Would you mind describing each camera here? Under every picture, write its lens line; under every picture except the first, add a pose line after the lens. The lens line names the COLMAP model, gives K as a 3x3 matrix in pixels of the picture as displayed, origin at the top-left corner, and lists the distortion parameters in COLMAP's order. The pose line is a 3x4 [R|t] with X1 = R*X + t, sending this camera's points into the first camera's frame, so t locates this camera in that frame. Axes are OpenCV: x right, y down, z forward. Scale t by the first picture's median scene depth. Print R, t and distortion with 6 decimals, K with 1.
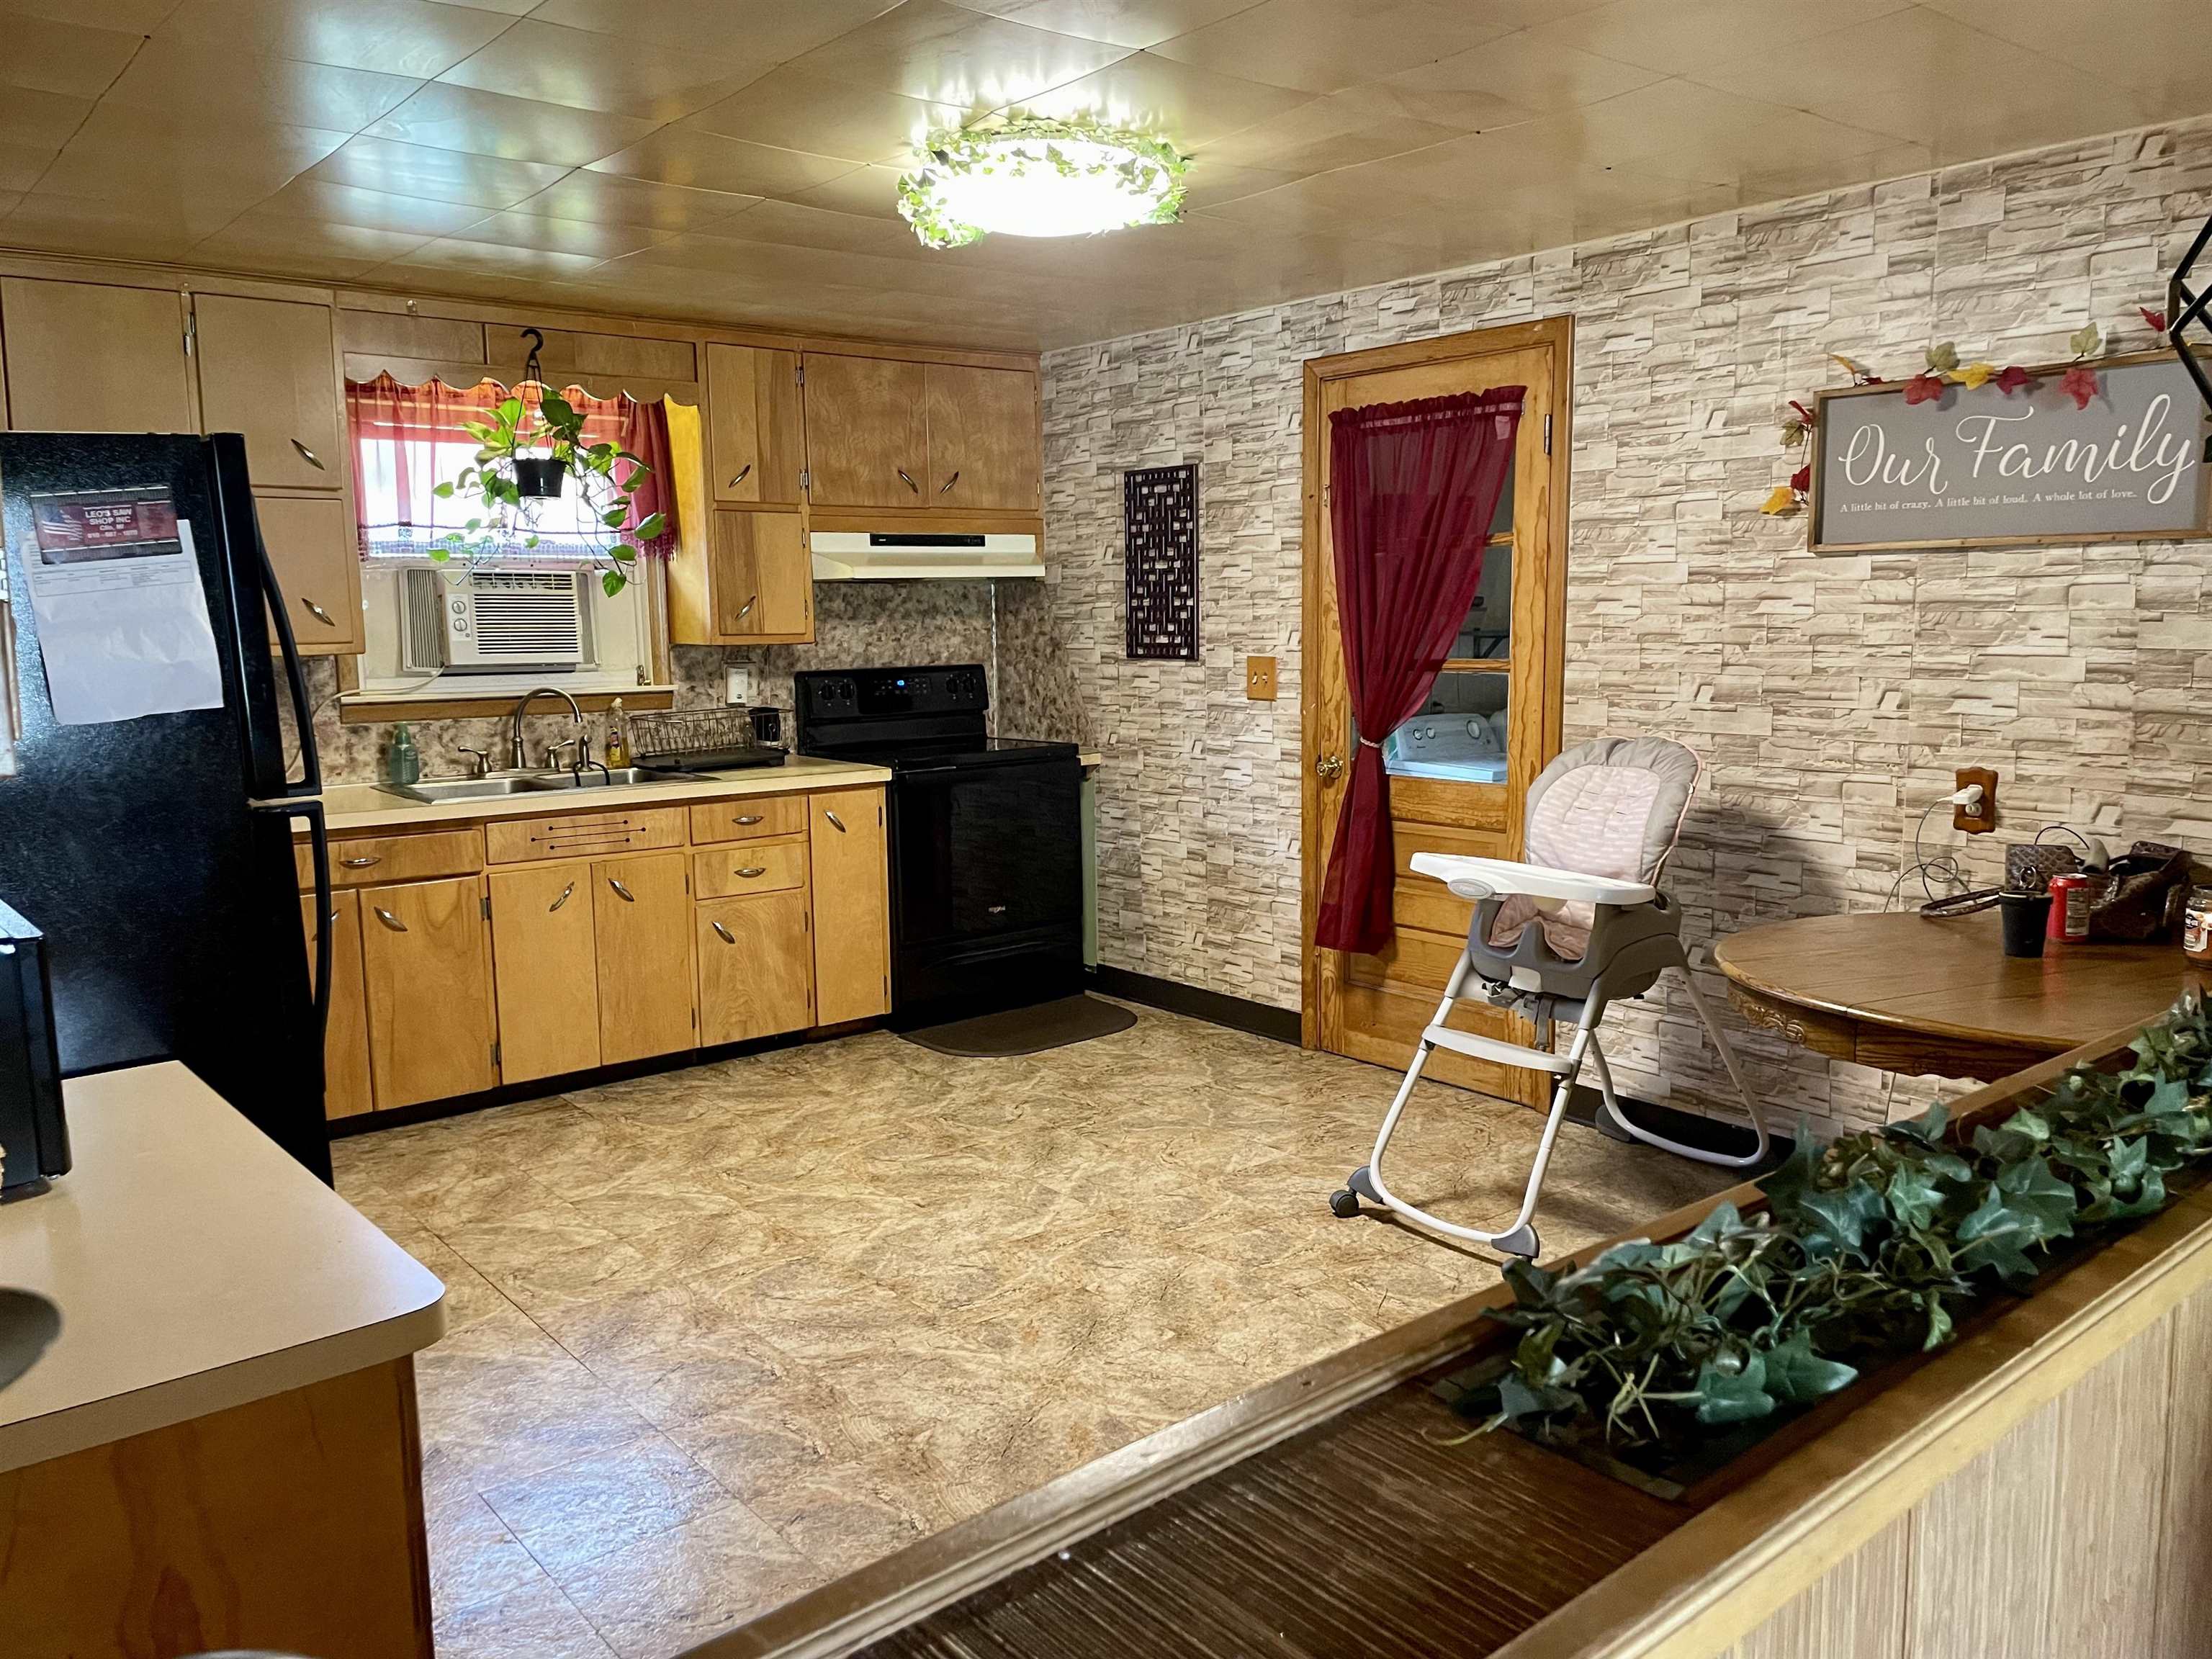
lens RADIAL K [[1656.1, 0, 1103.0], [0, 1656.1, 831.0], [0, 0, 1]] dist [0.073775, -0.075251]
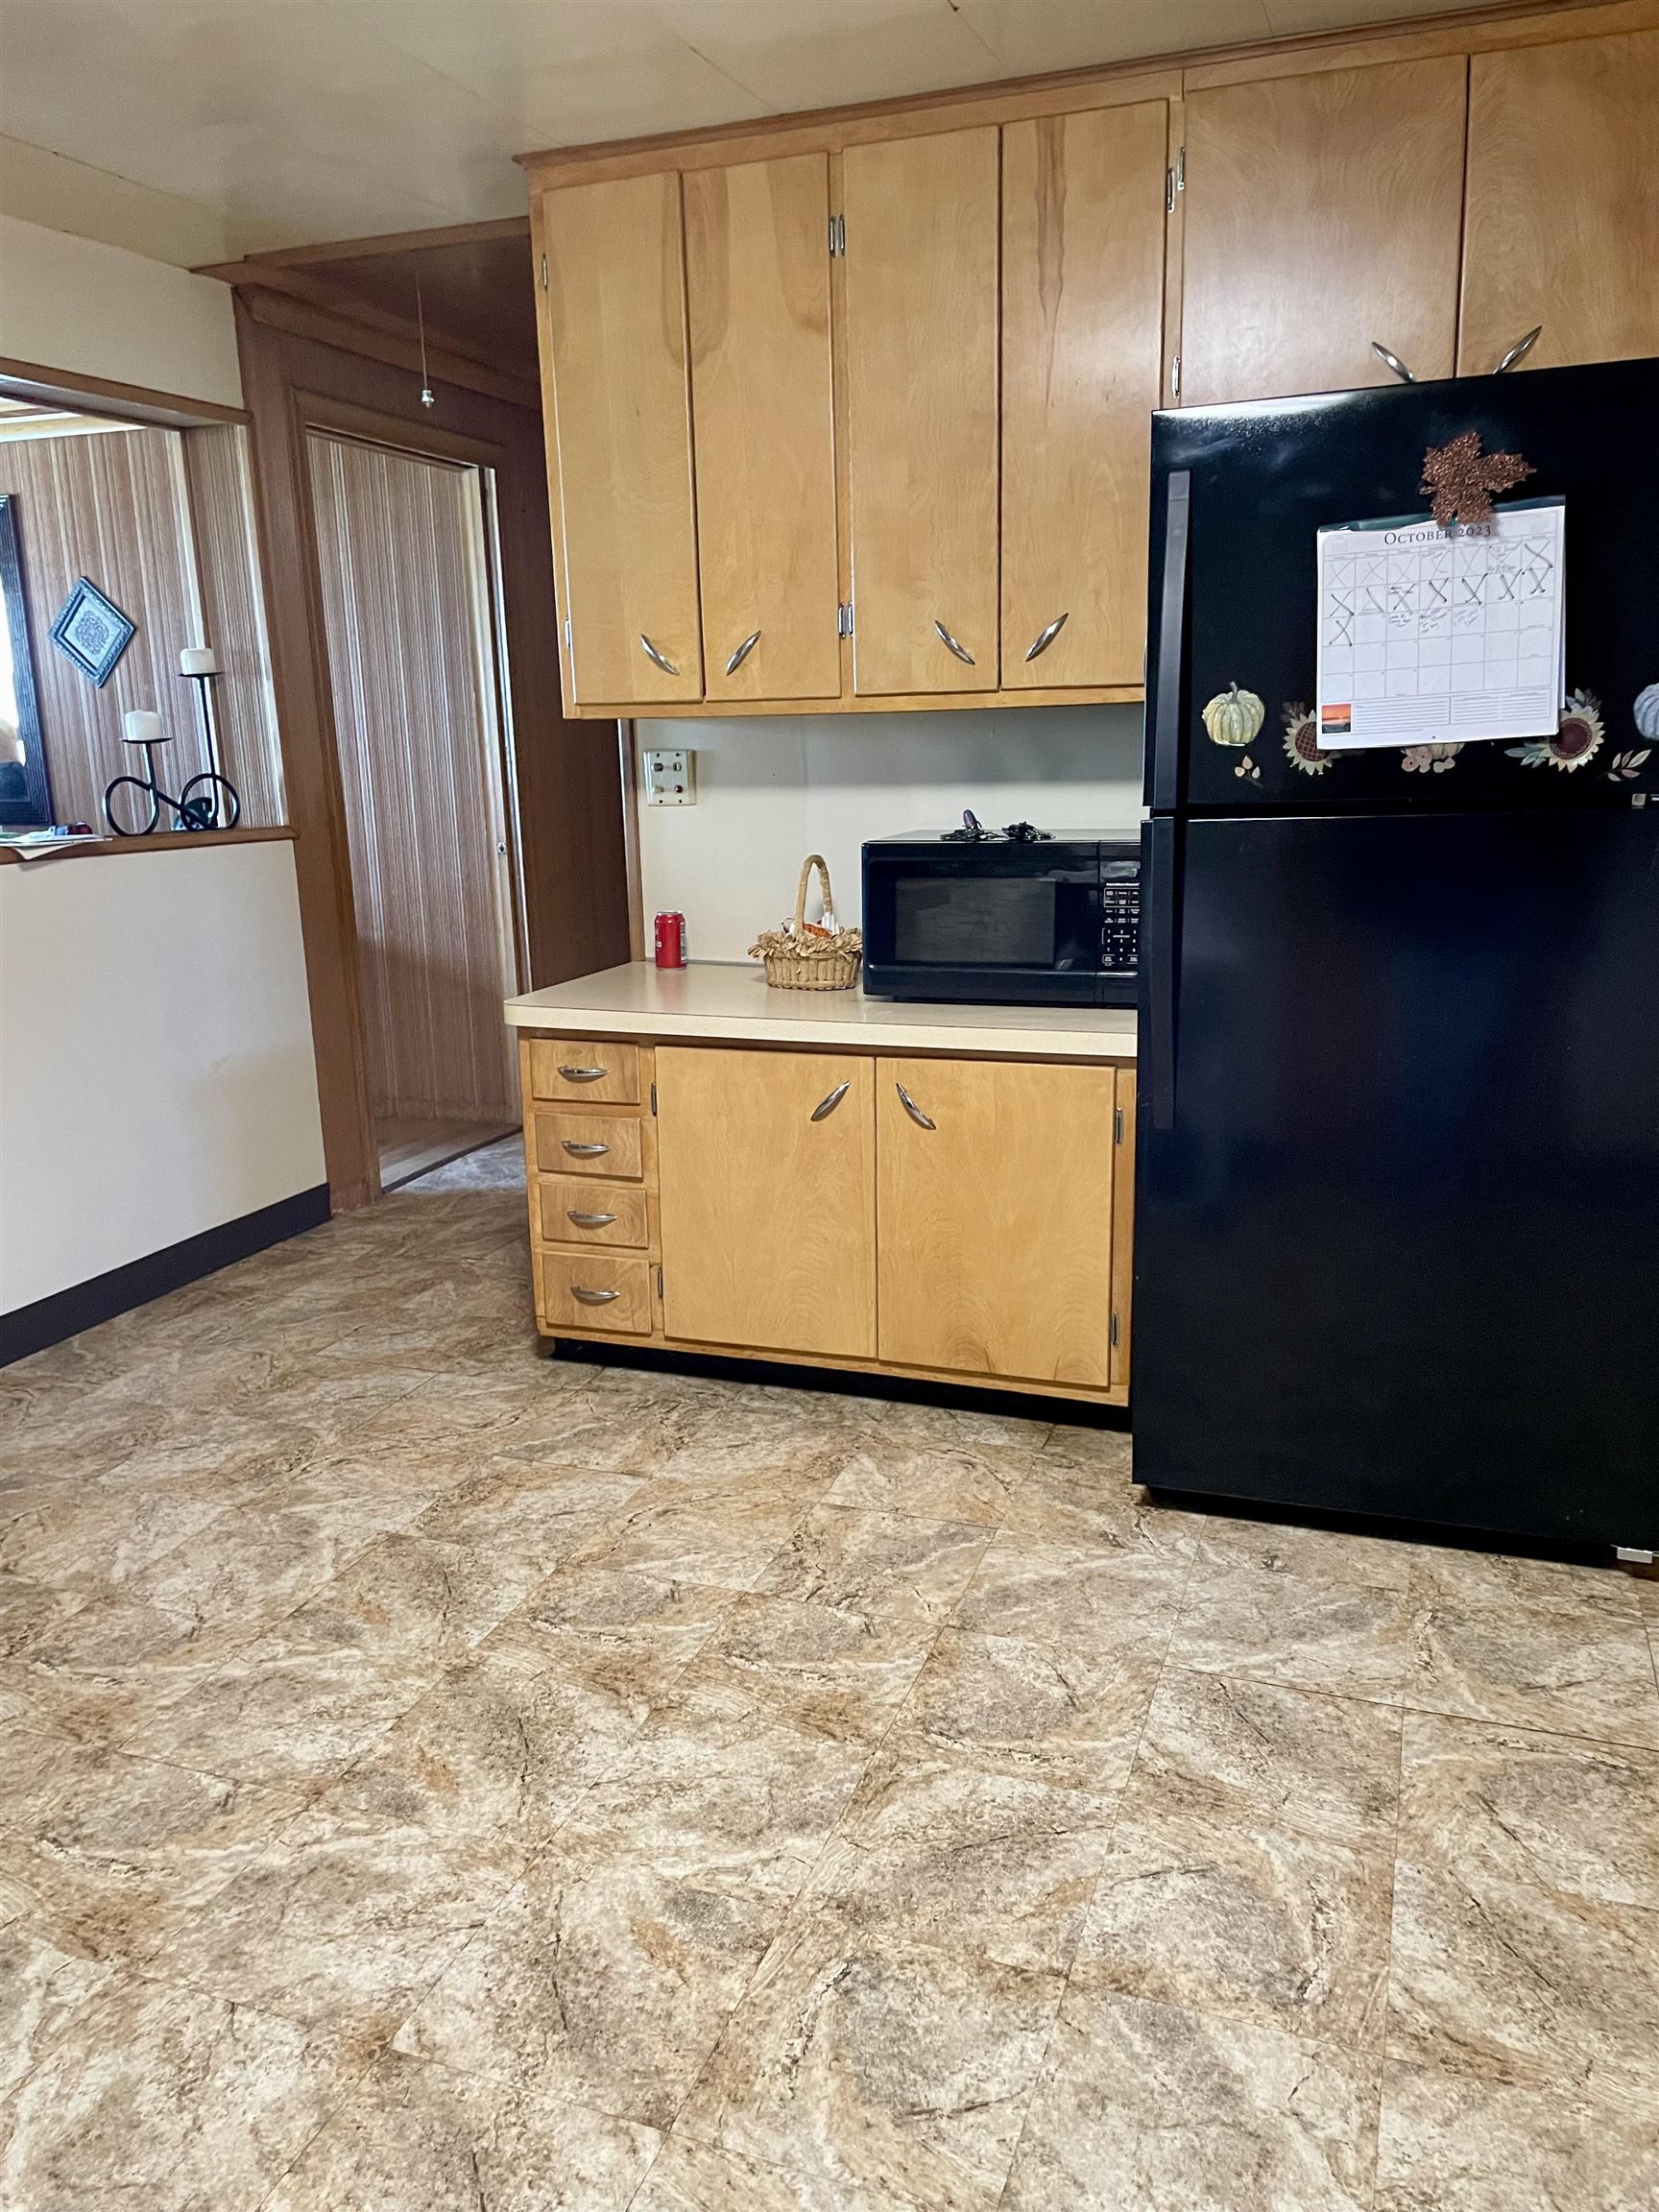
lens RADIAL K [[1656.1, 0, 815.0], [0, 1656.1, 1120.7], [0, 0, 1]] dist [0.073775, -0.075251]
pose [[-0.855220, 0.153391, -0.495046, 0.091687], [-0.031818, 0.937856, 0.345563, -0.090889], [0.517288, 0.311283, -0.797192, 0.887275]]
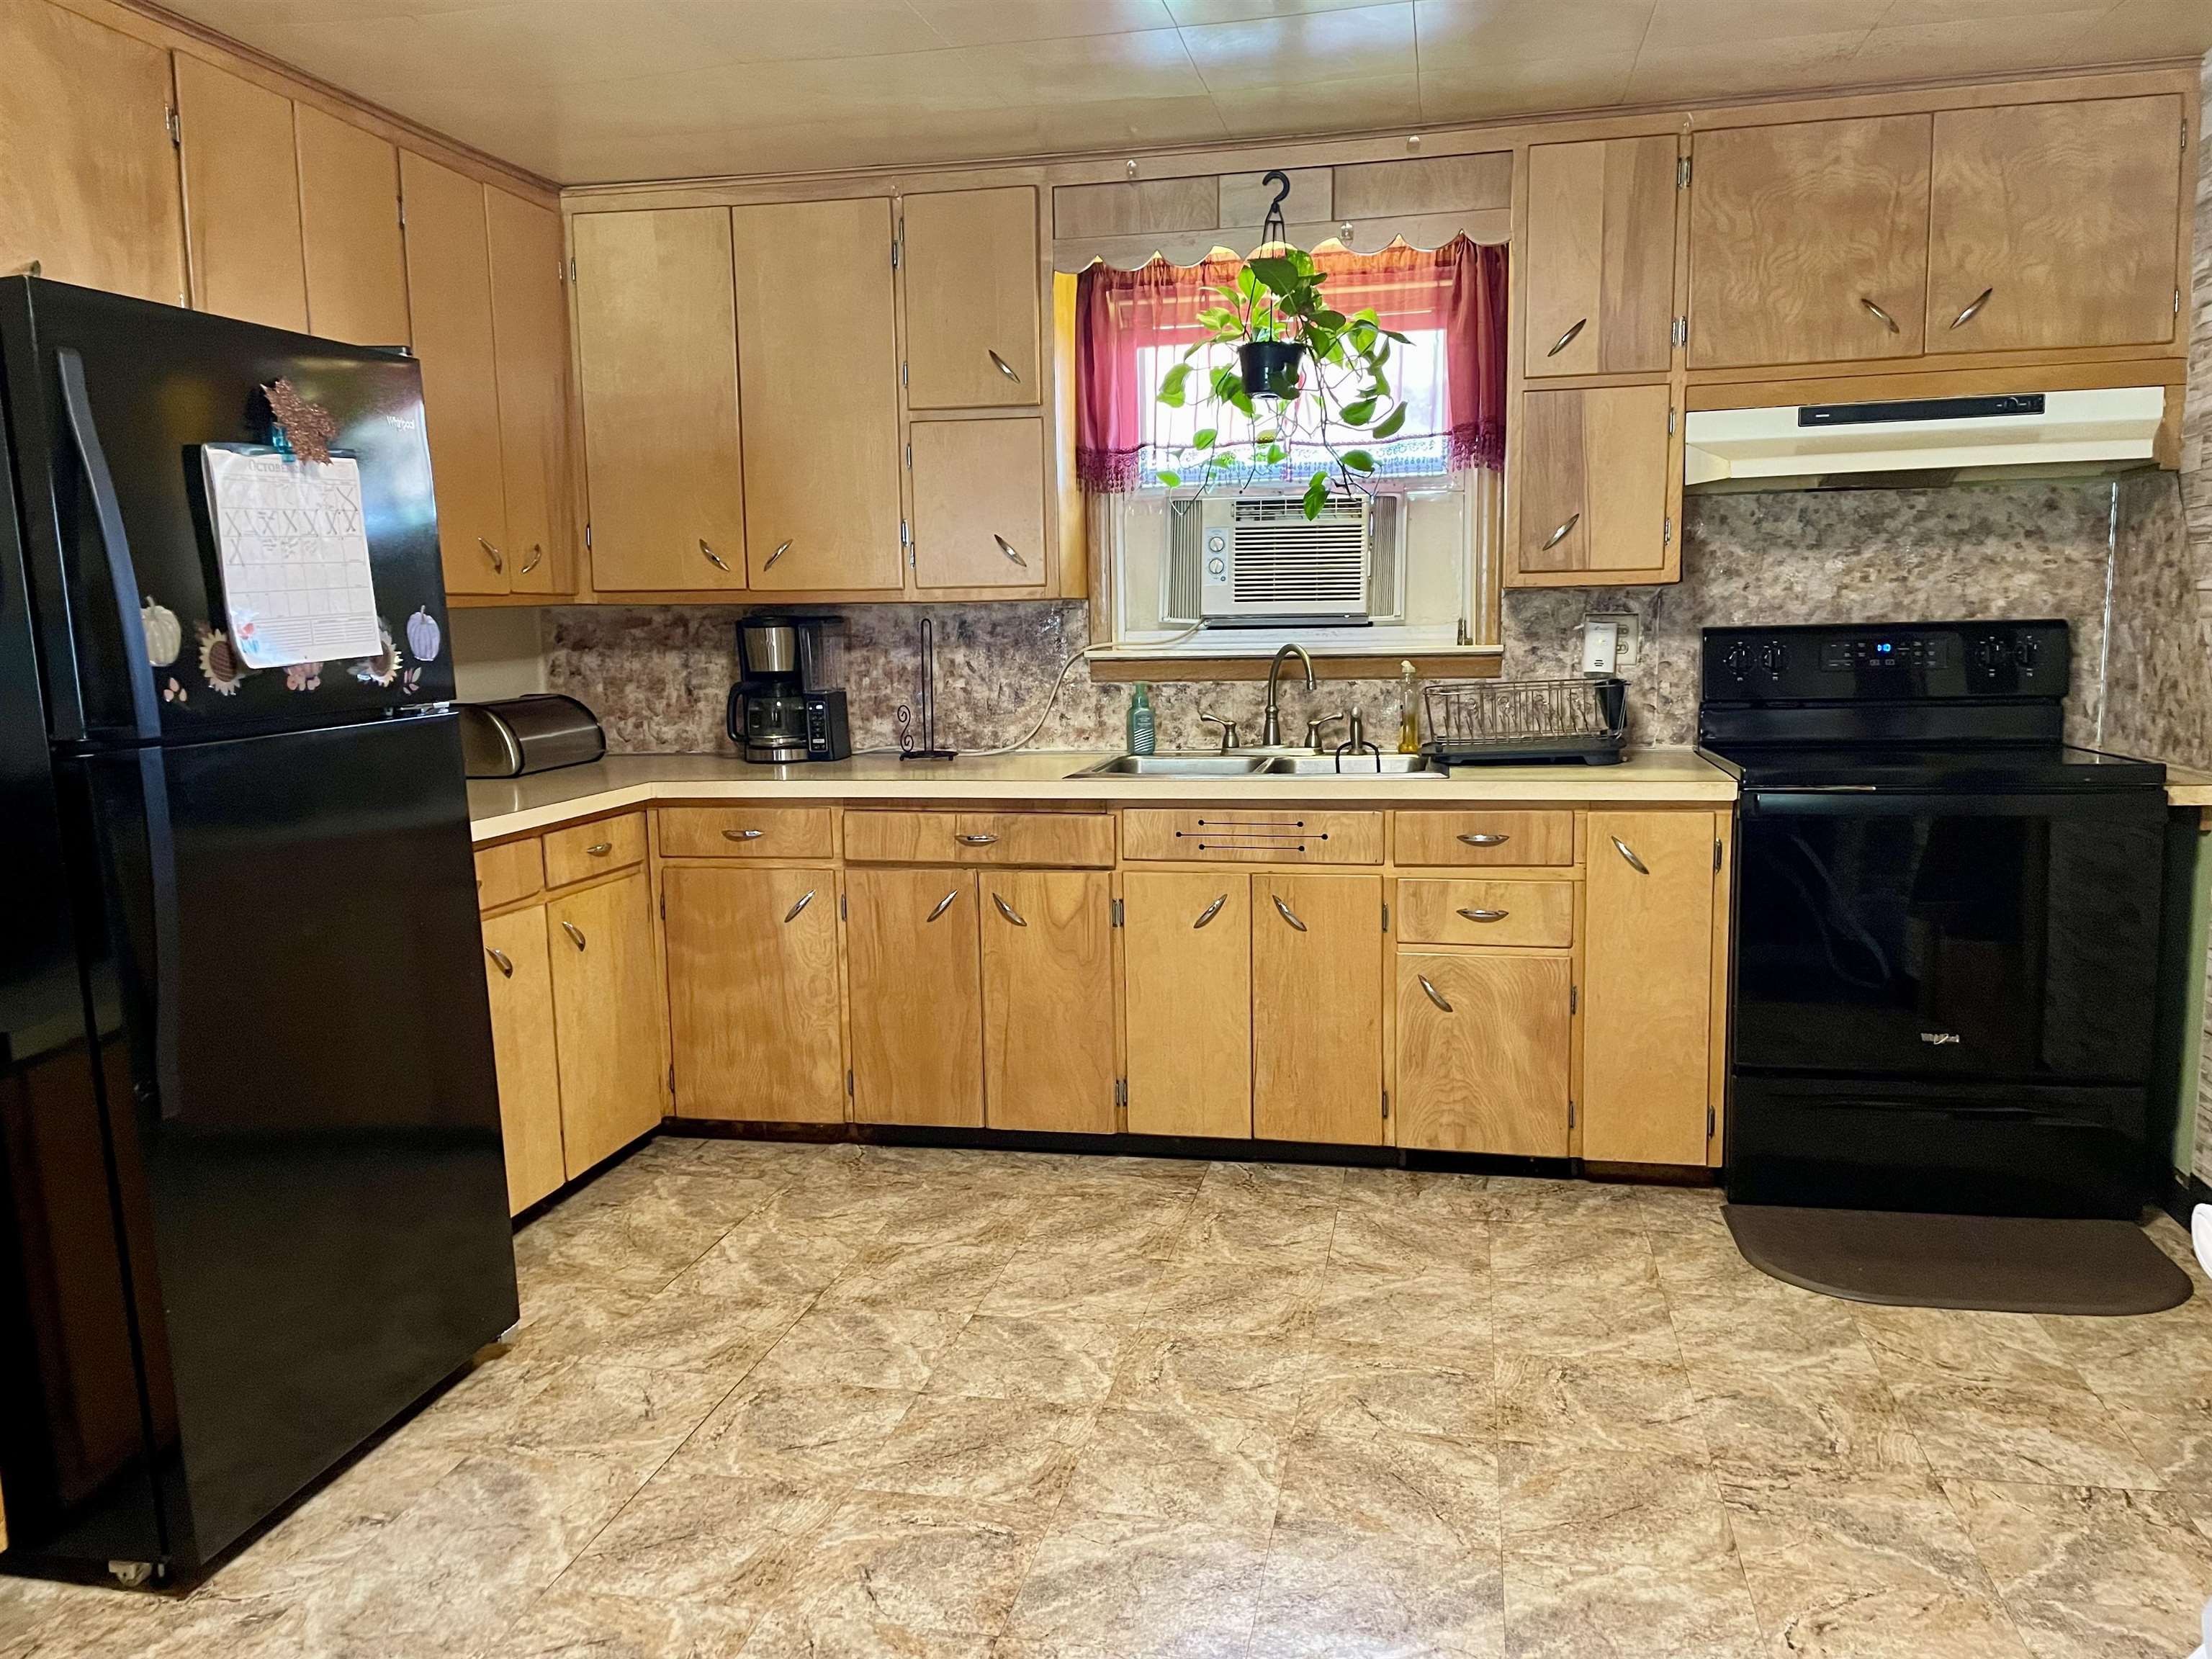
lens RADIAL K [[1656.1, 0, 1104.2], [0, 1656.1, 835.3], [0, 0, 1]] dist [0.073775, -0.075251]
pose [[0.632081, 0.104078, -0.767881, 0.219540], [-0.092746, 0.993977, 0.058378, -0.034424], [0.769332, 0.034319, 0.637927, 0.445585]]
